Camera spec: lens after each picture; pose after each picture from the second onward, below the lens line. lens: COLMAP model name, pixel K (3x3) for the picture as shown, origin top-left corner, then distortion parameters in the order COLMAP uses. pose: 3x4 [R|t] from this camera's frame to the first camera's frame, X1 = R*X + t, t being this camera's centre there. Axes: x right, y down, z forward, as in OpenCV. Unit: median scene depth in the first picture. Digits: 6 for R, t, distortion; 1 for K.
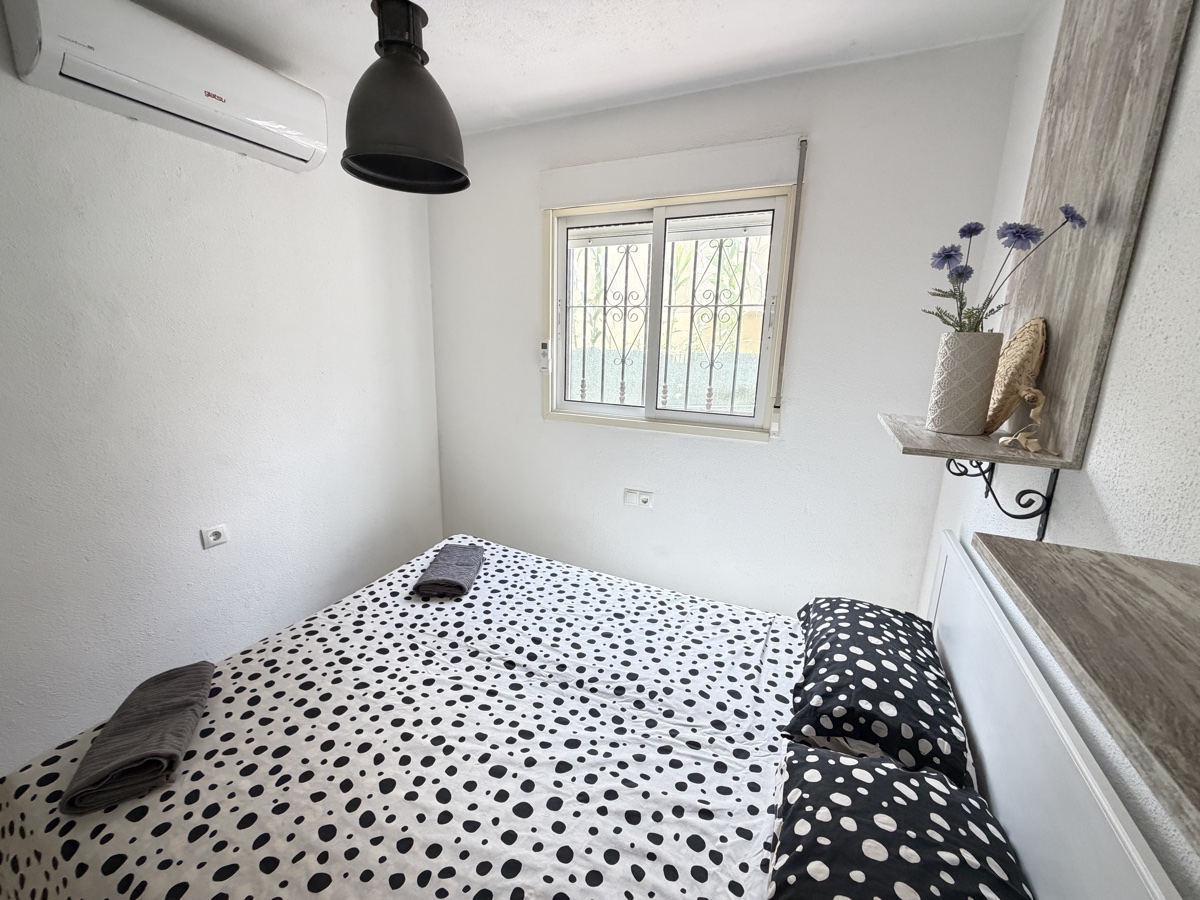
lens RADIAL K [[478.6, 0, 598.1], [0, 478.6, 451.2], [0, 0, 1]] dist [0.000471, -0.000074]
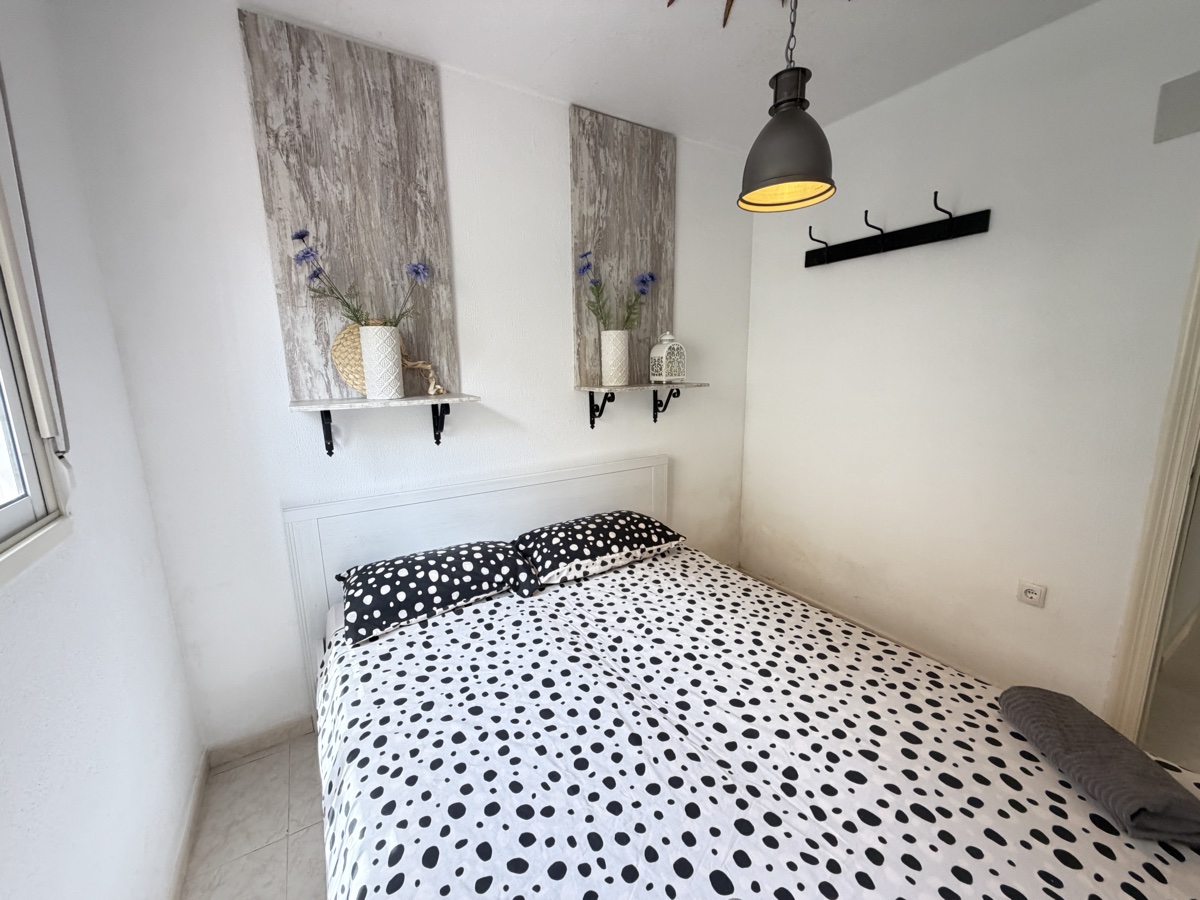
lens RADIAL K [[478.6, 0, 598.1], [0, 478.6, 451.2], [0, 0, 1]] dist [0.000471, -0.000074]
pose [[-0.836274, -0.110862, 0.536987, -0.447532], [0.120216, 0.918447, 0.376832, -0.296640], [-0.534971, 0.379689, -0.754746, 1.508587]]
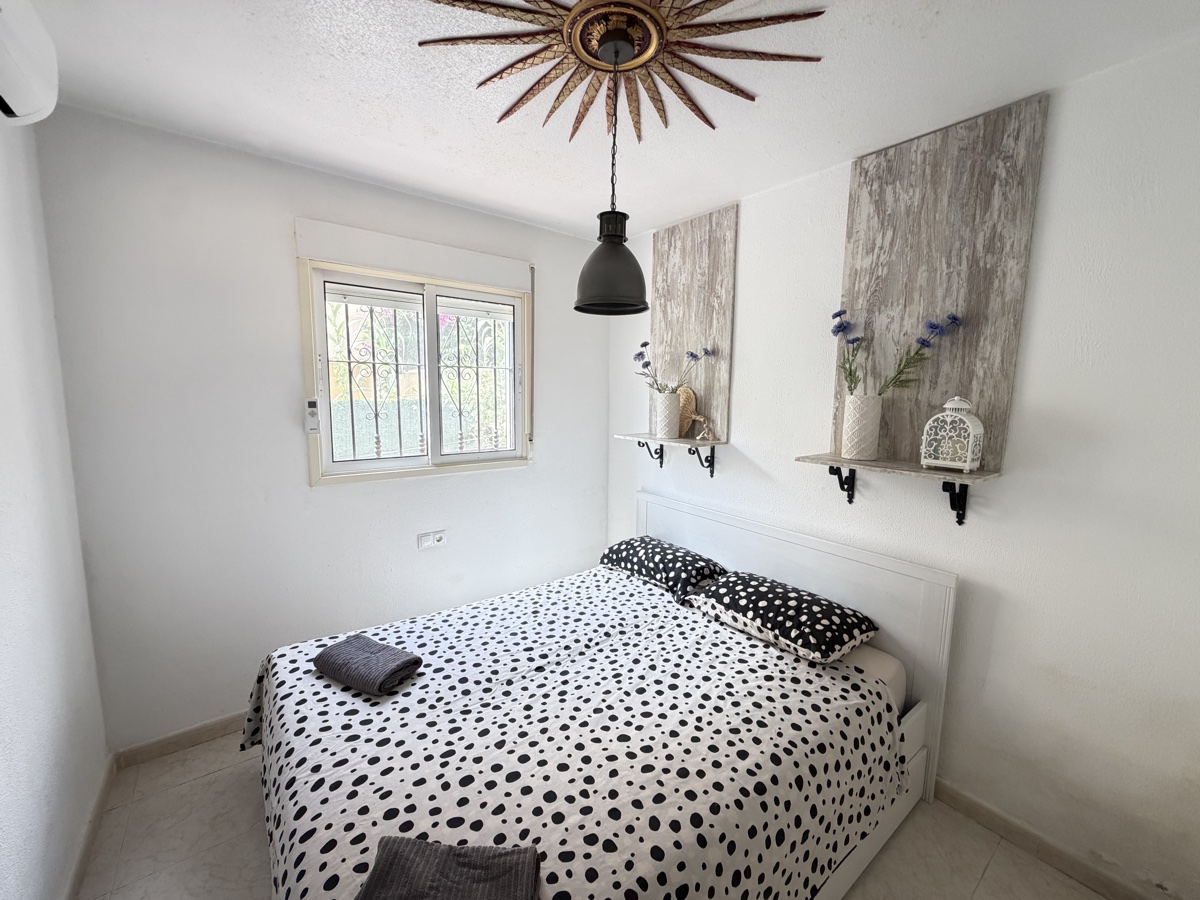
lens RADIAL K [[478.6, 0, 598.1], [0, 478.6, 451.2], [0, 0, 1]] dist [0.000471, -0.000074]
pose [[0.459057, -0.130414, 0.878783, -1.113028], [0.196189, 0.979627, 0.042895, -0.115958], [-0.866474, 0.152717, 0.475291, 0.217095]]
